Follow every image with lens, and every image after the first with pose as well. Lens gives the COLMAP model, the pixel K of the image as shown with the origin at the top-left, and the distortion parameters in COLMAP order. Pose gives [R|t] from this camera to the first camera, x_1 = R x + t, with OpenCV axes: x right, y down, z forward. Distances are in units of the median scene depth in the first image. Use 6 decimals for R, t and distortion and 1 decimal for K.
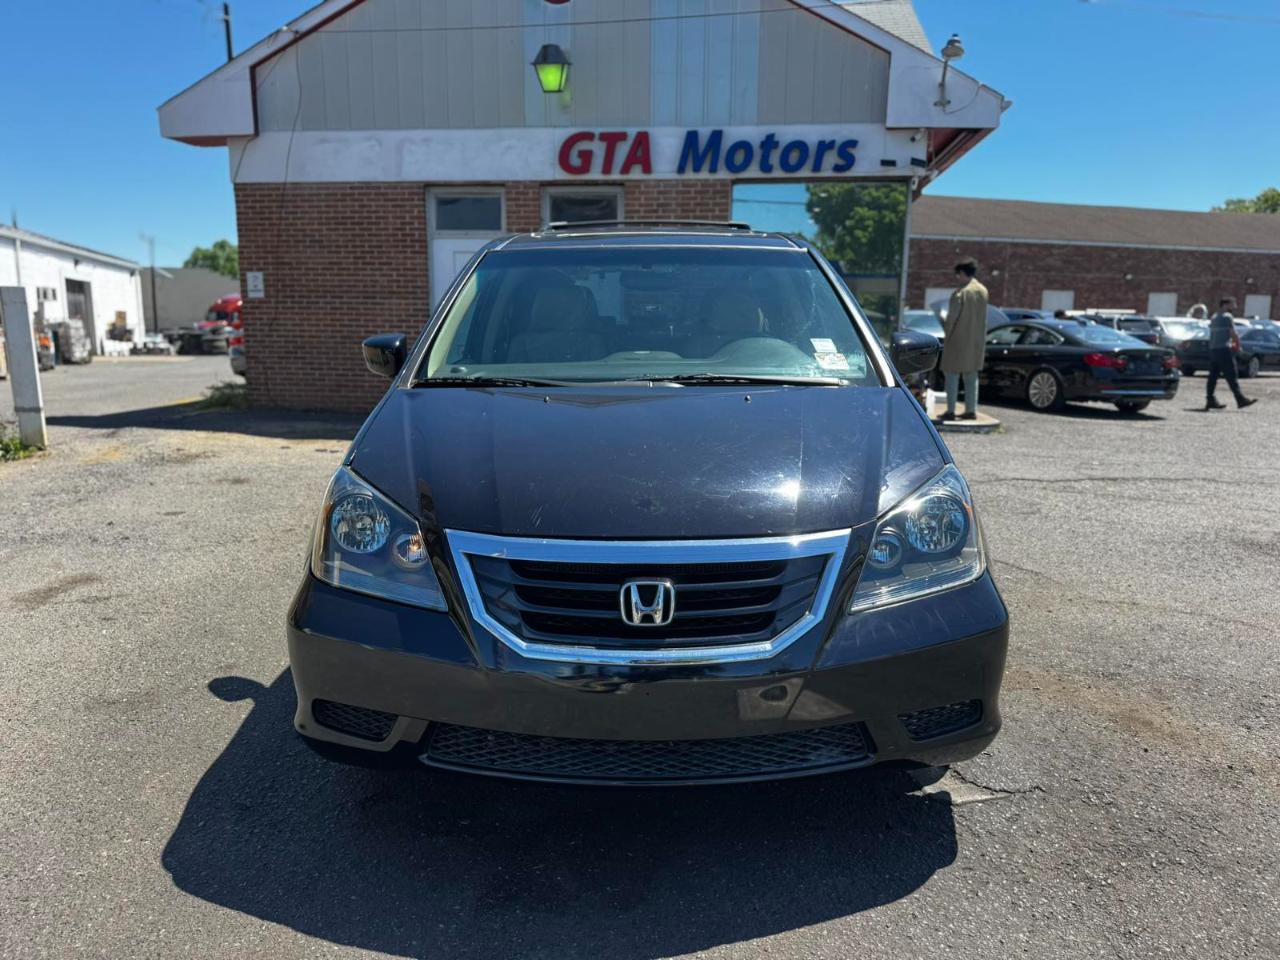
lens RADIAL K [[898.3, 0, 654.7], [0, 898.3, 480.4], [0, 0, 1]] dist [0.131761, -0.213170]
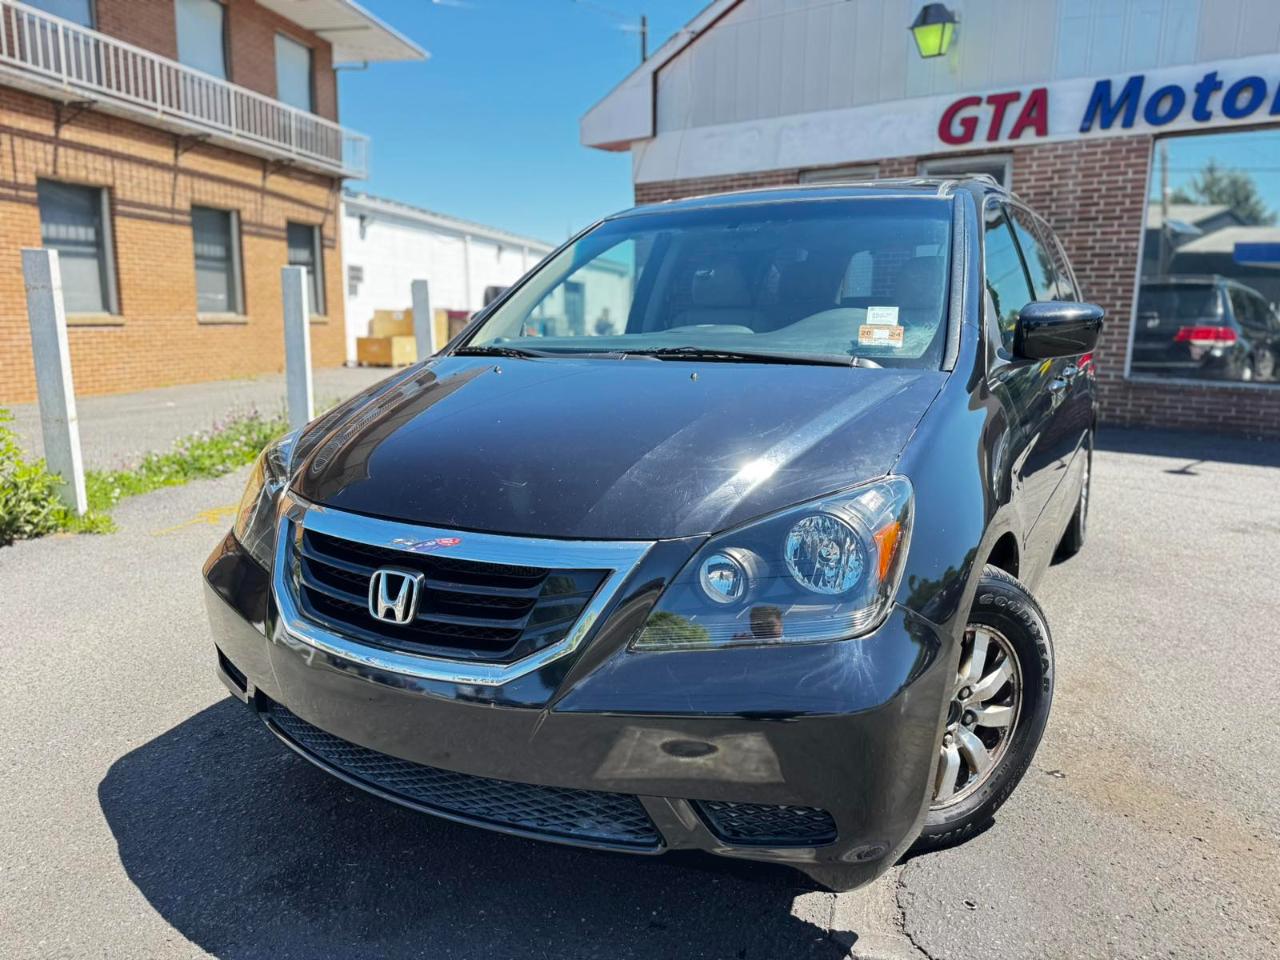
lens RADIAL K [[912.4, 0, 640.0], [0, 912.4, 480.0], [0, 0, 1]] dist [0.013853, -0.024083]
pose [[0.861841, 0.092199, -0.498728, 0.124732], [-0.092067, 0.995441, 0.024927, -0.002836], [0.498752, 0.024434, 0.866400, 0.076602]]
